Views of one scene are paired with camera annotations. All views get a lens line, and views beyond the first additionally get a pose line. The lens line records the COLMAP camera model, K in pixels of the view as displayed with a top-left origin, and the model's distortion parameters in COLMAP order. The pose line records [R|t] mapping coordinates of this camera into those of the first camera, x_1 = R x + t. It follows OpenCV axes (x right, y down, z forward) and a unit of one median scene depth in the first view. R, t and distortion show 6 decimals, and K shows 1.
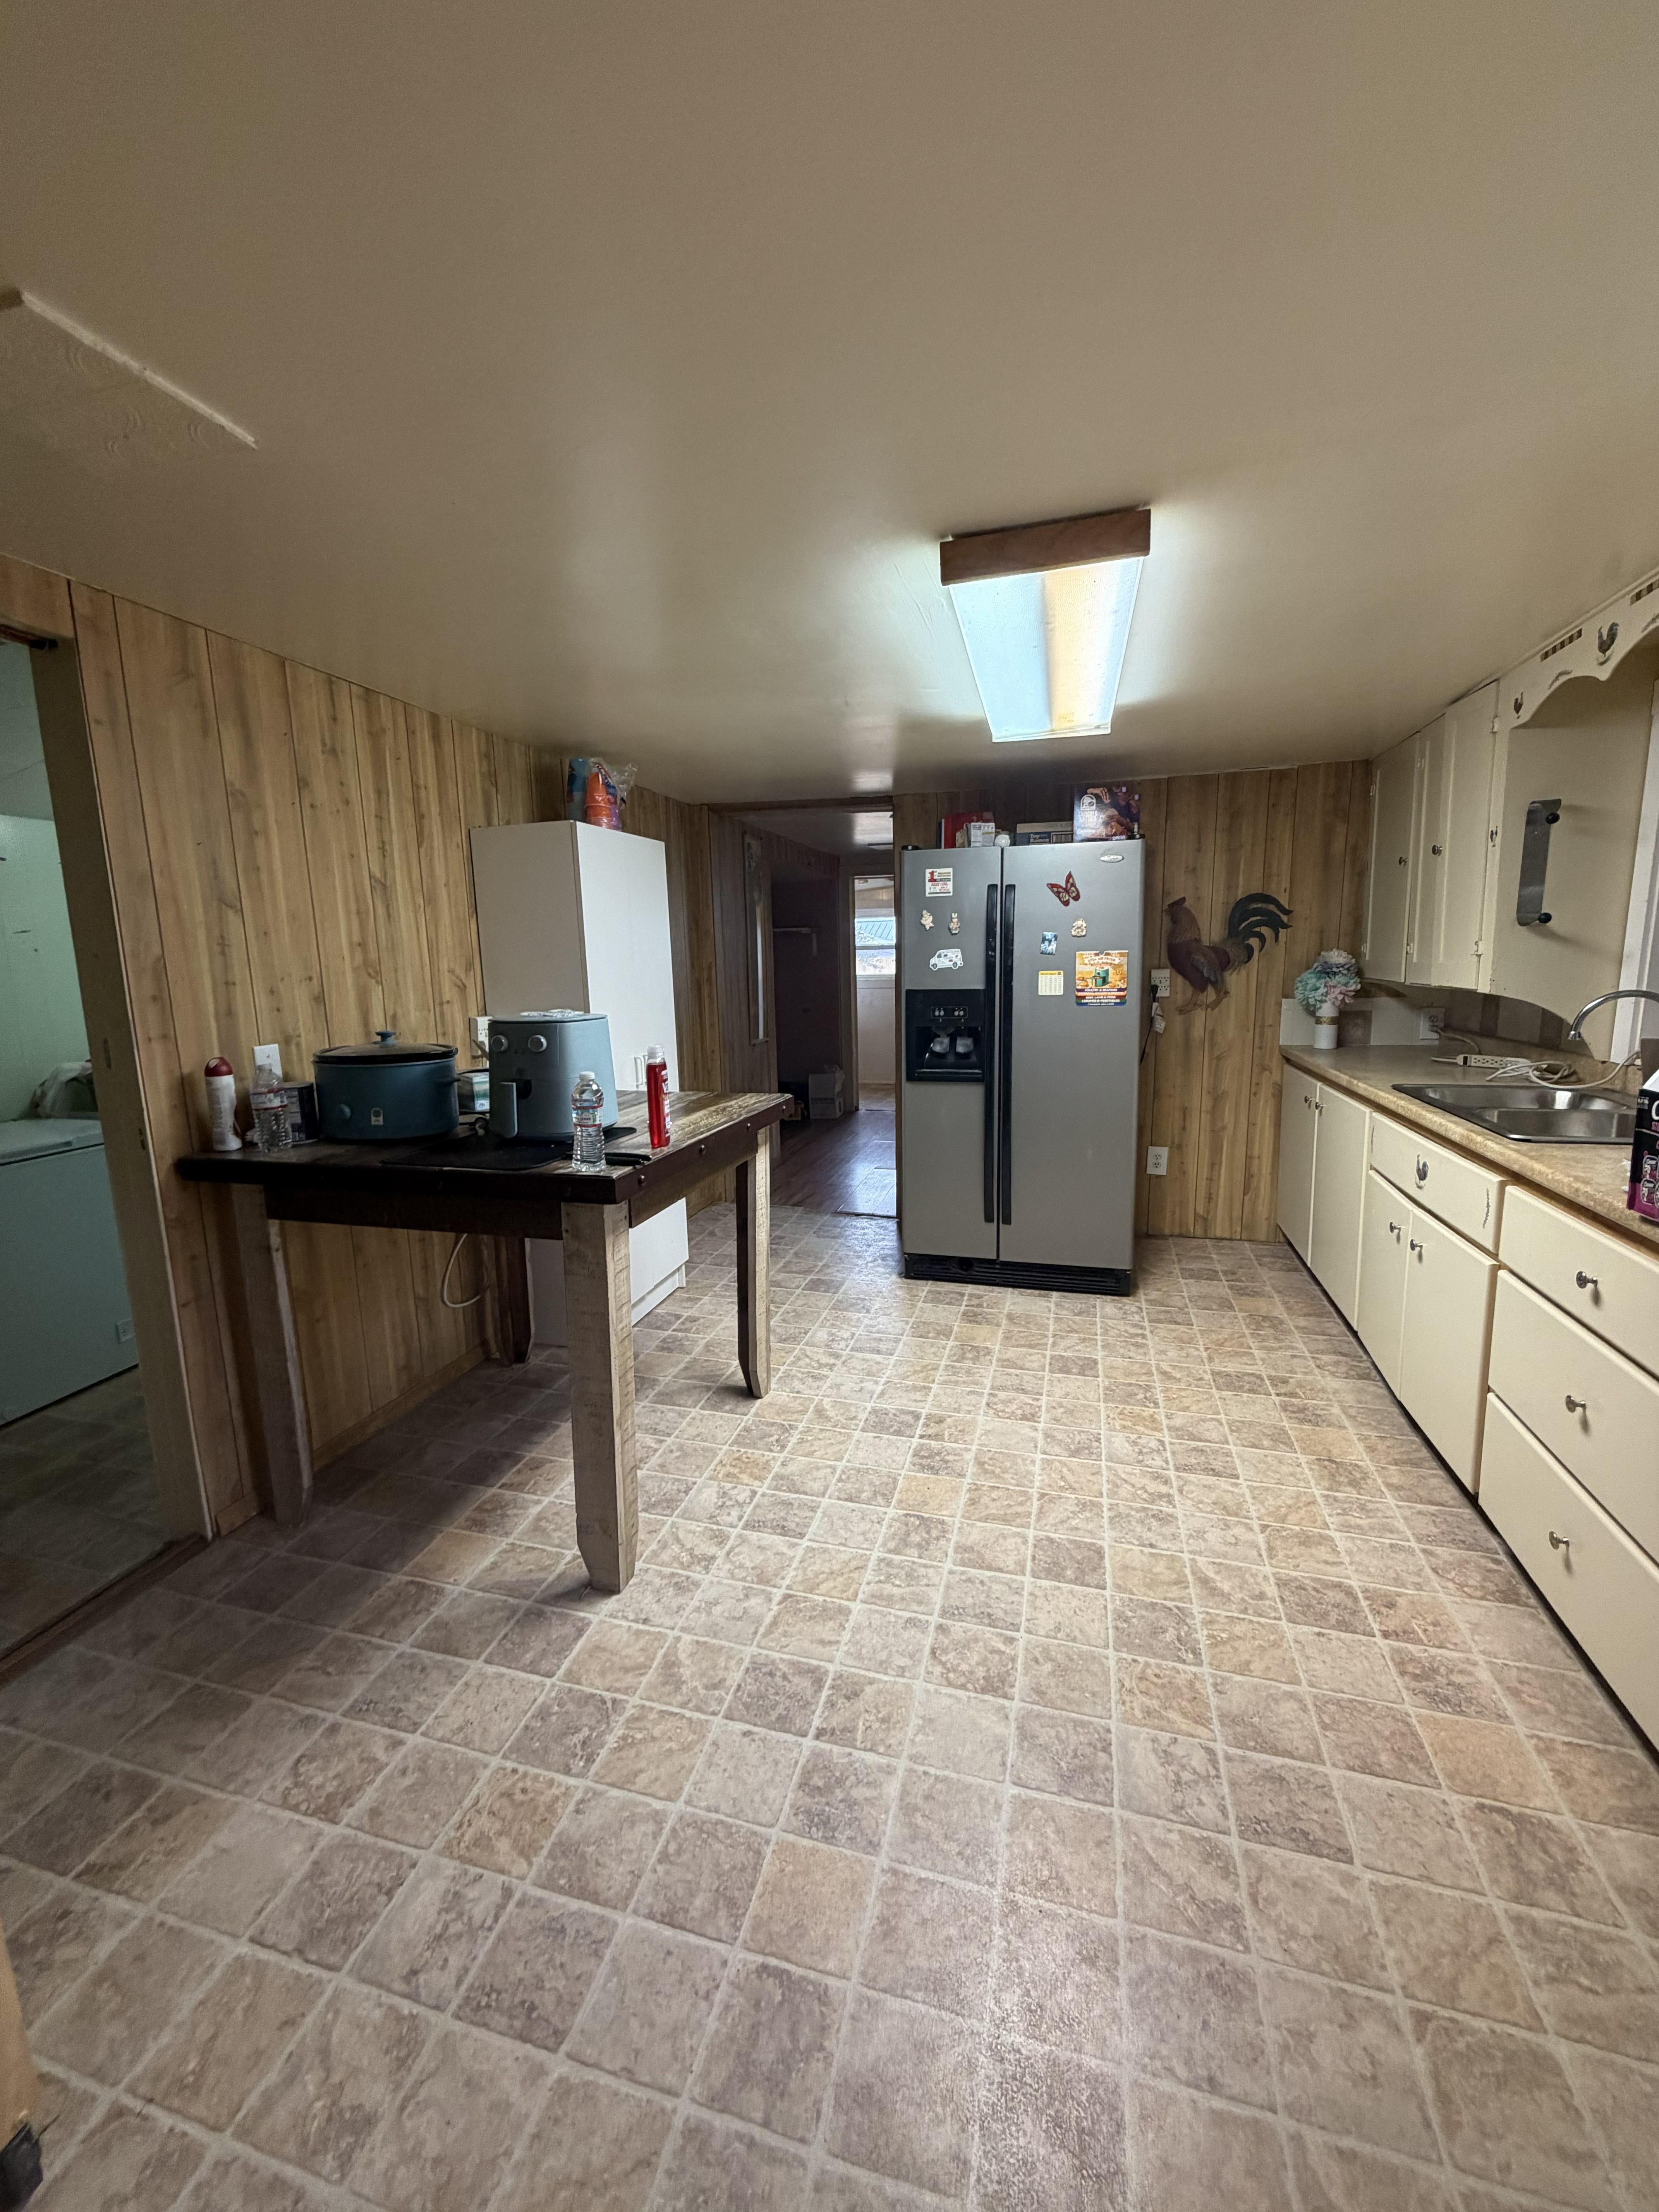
lens RADIAL K [[884.7, 0, 822.5], [0, 884.7, 1088.5], [0, 0, 1]] dist [0.001339, 0.001468]
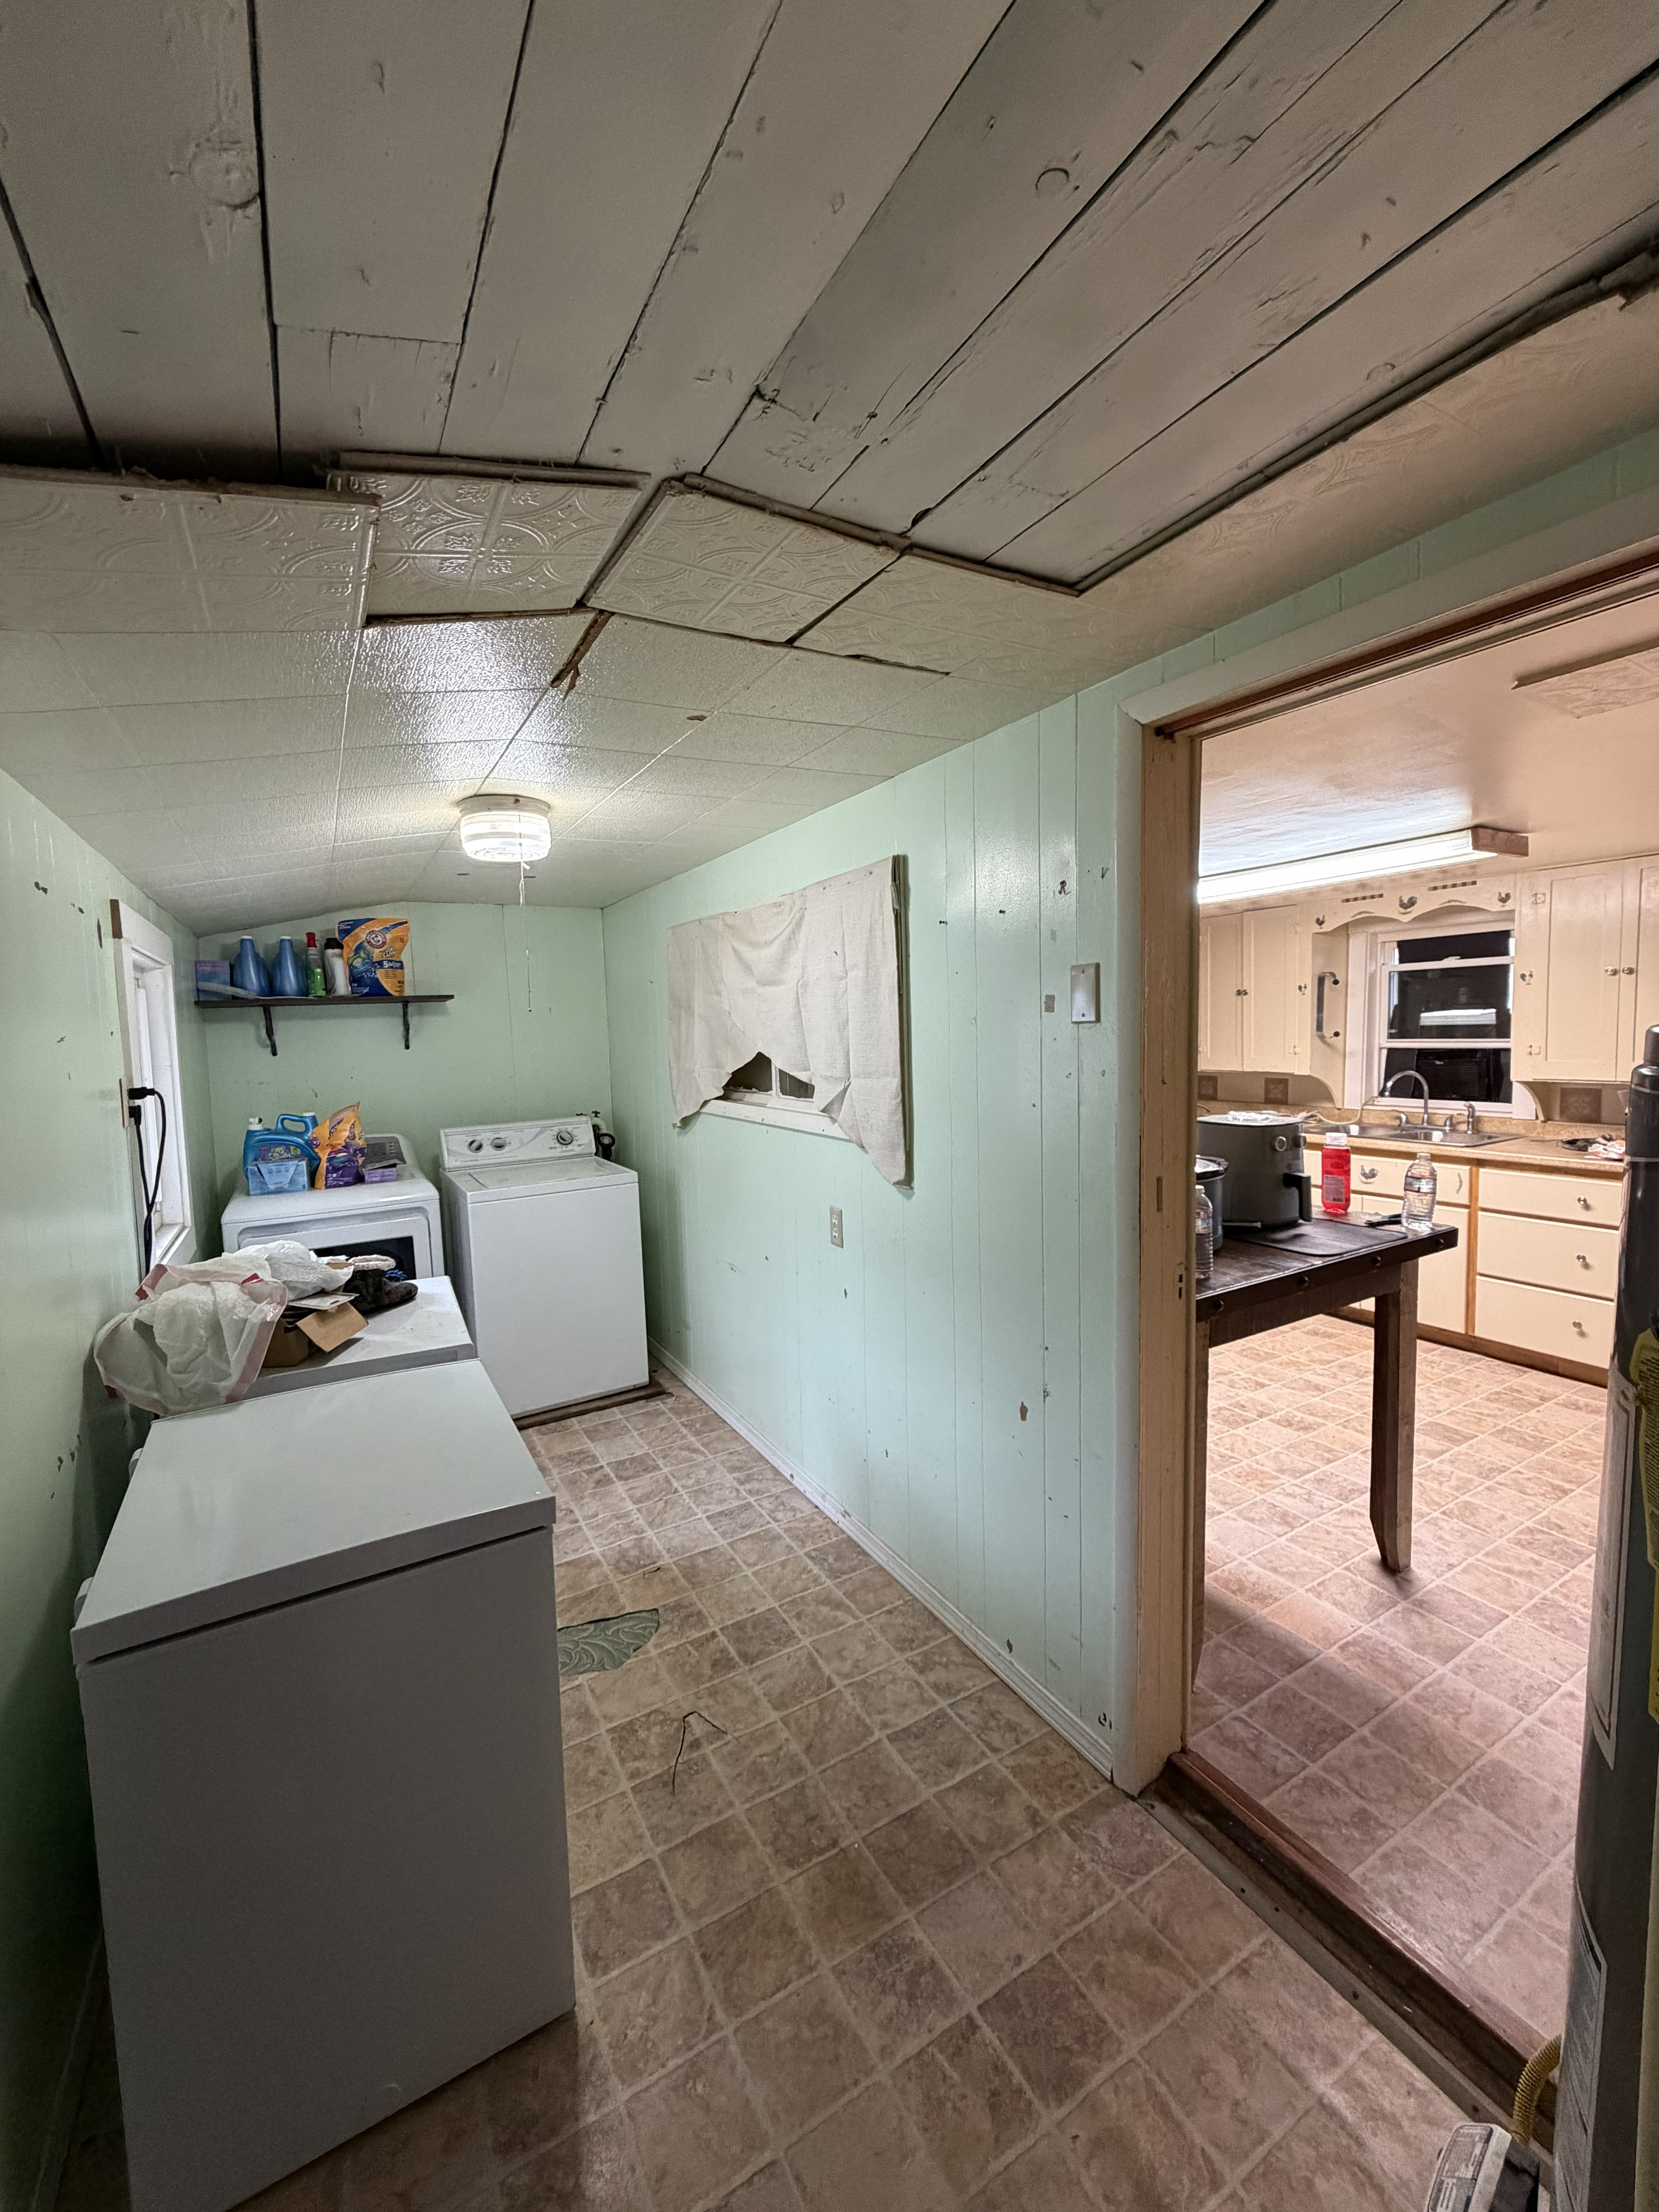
lens RADIAL K [[884.7, 0, 828.1], [0, 884.7, 1102.9], [0, 0, 1]] dist [0.001339, 0.001468]
pose [[0.687335, -0.054015, 0.724330, -1.318832], [0.114238, 0.992859, -0.034364, -0.110365], [-0.717301, 0.106366, 0.688597, 0.509067]]
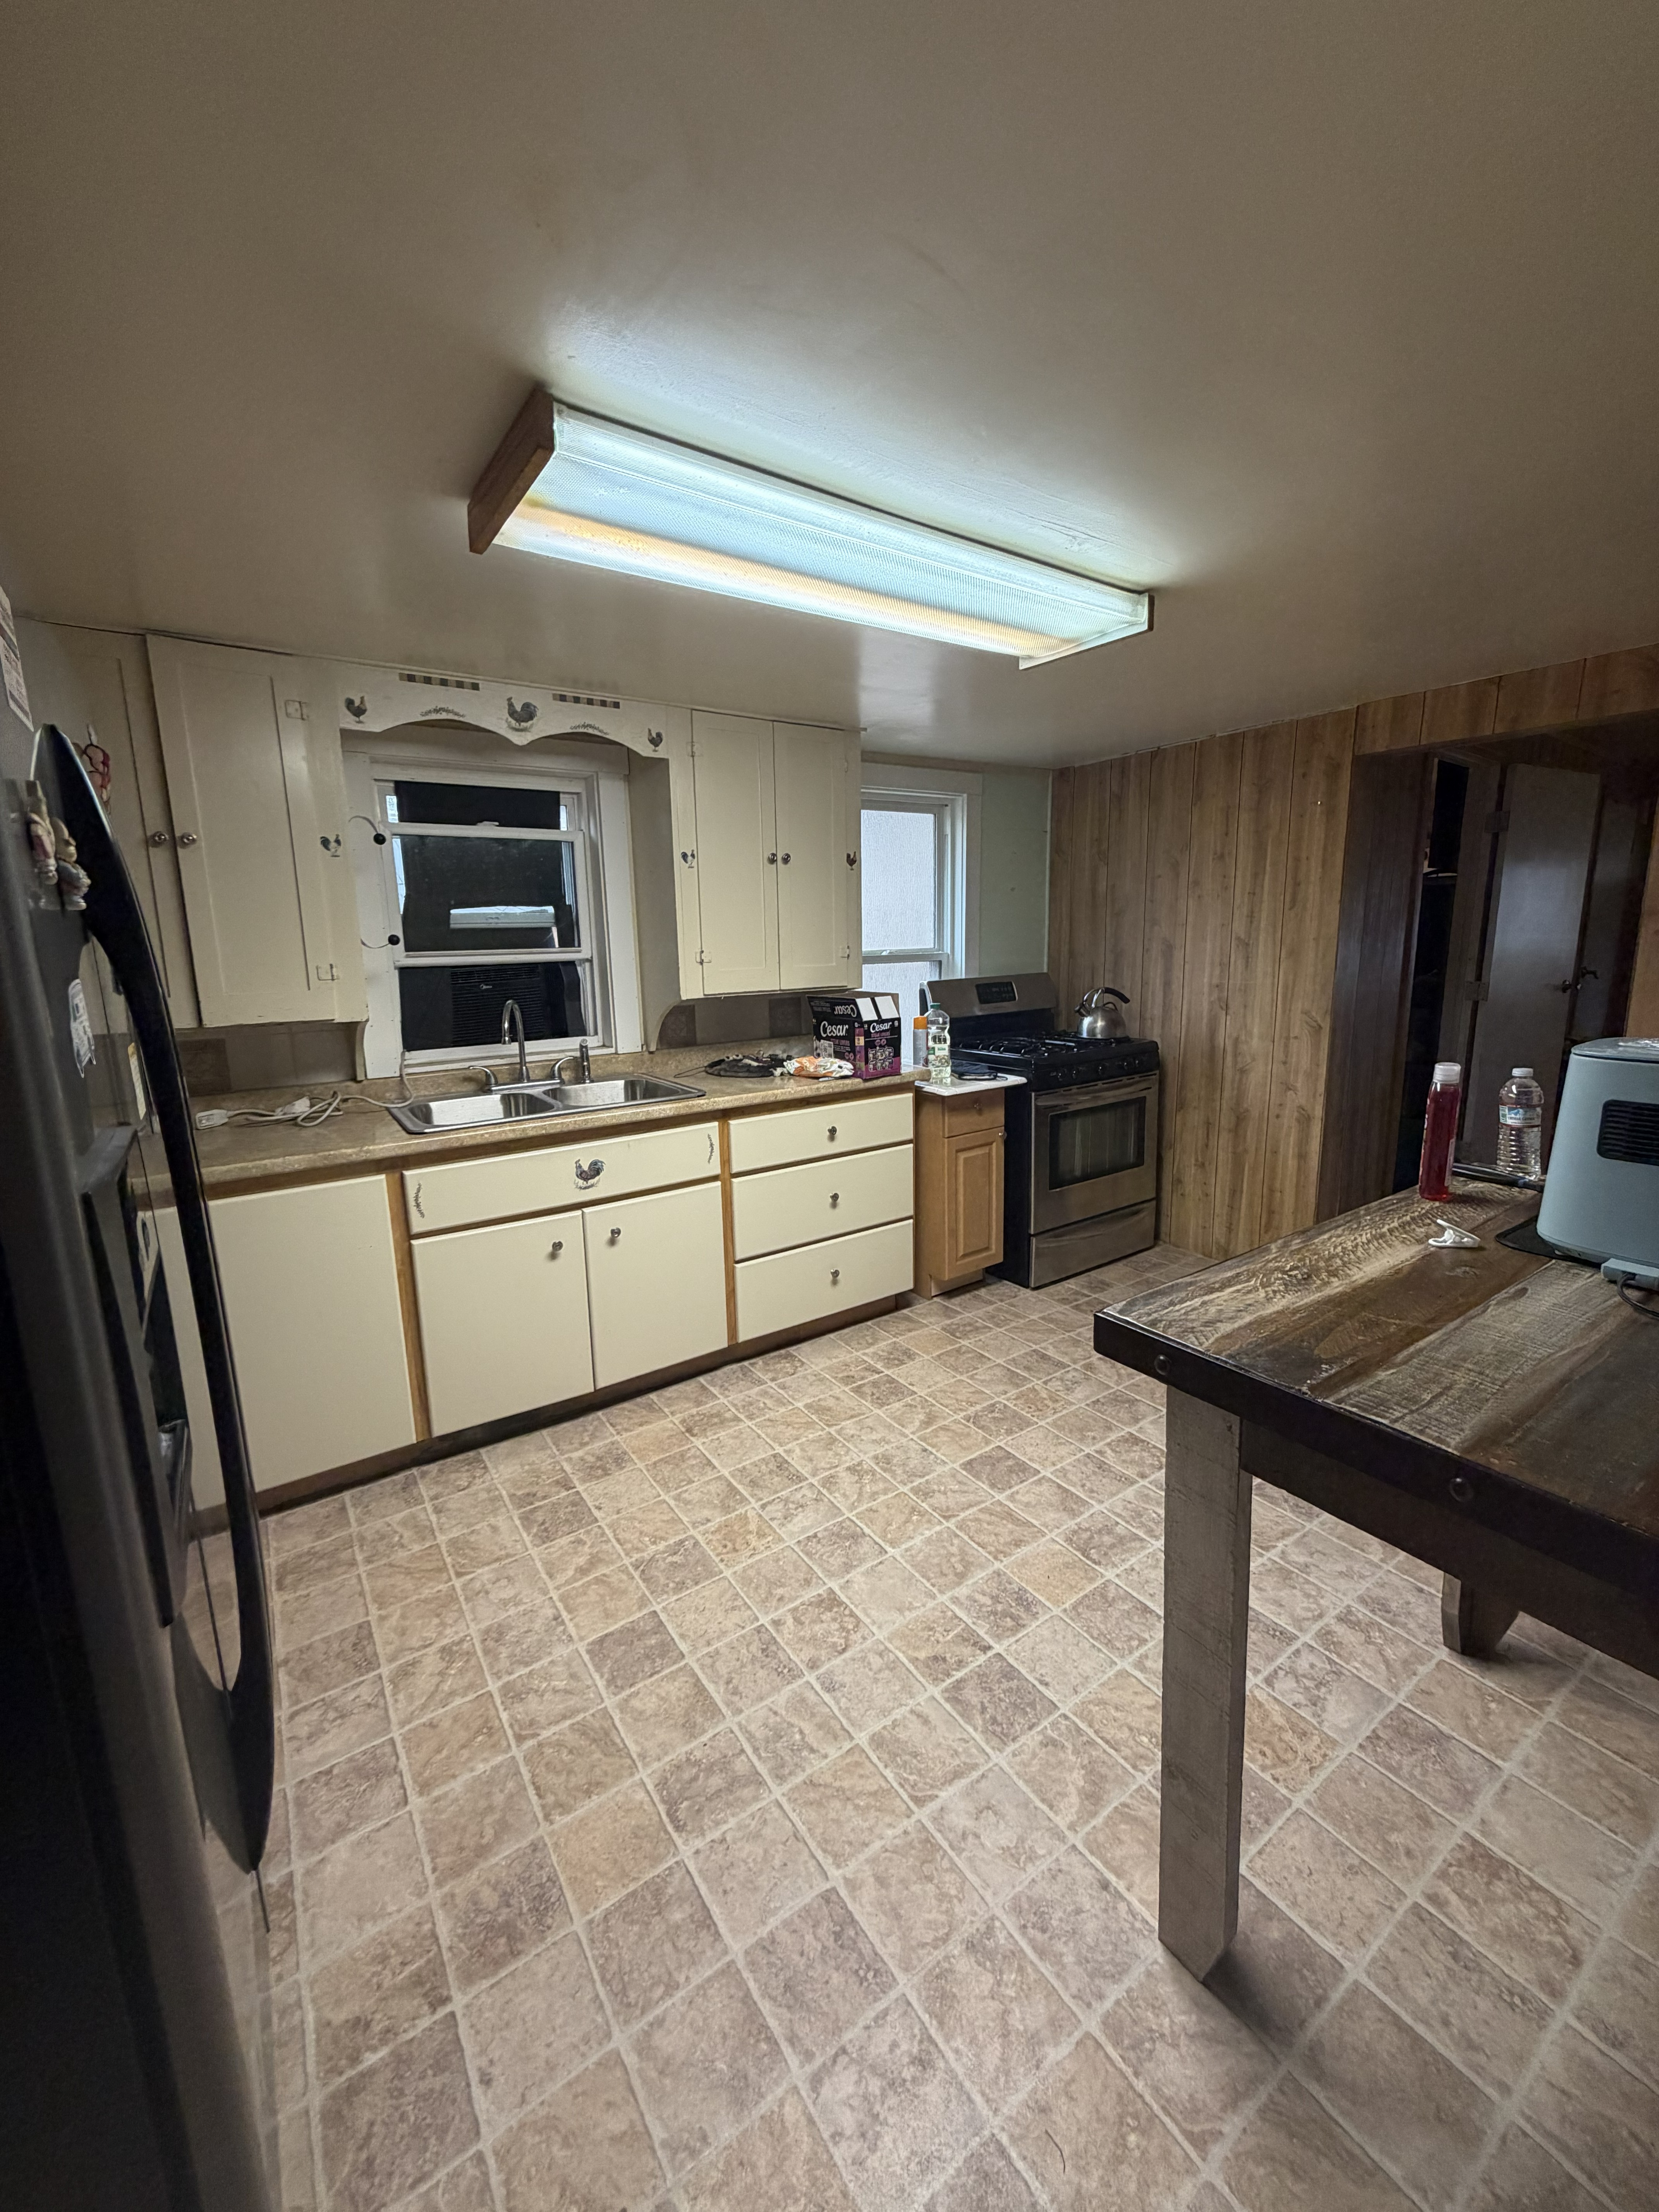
lens RADIAL K [[884.7, 0, 821.9], [0, 884.7, 1098.6], [0, 0, 1]] dist [0.001339, 0.001468]
pose [[-0.767255, -0.077917, 0.636591, -0.207196], [0.130793, 0.952722, 0.274250, -0.239062], [-0.627863, 0.293682, -0.720790, 1.502458]]
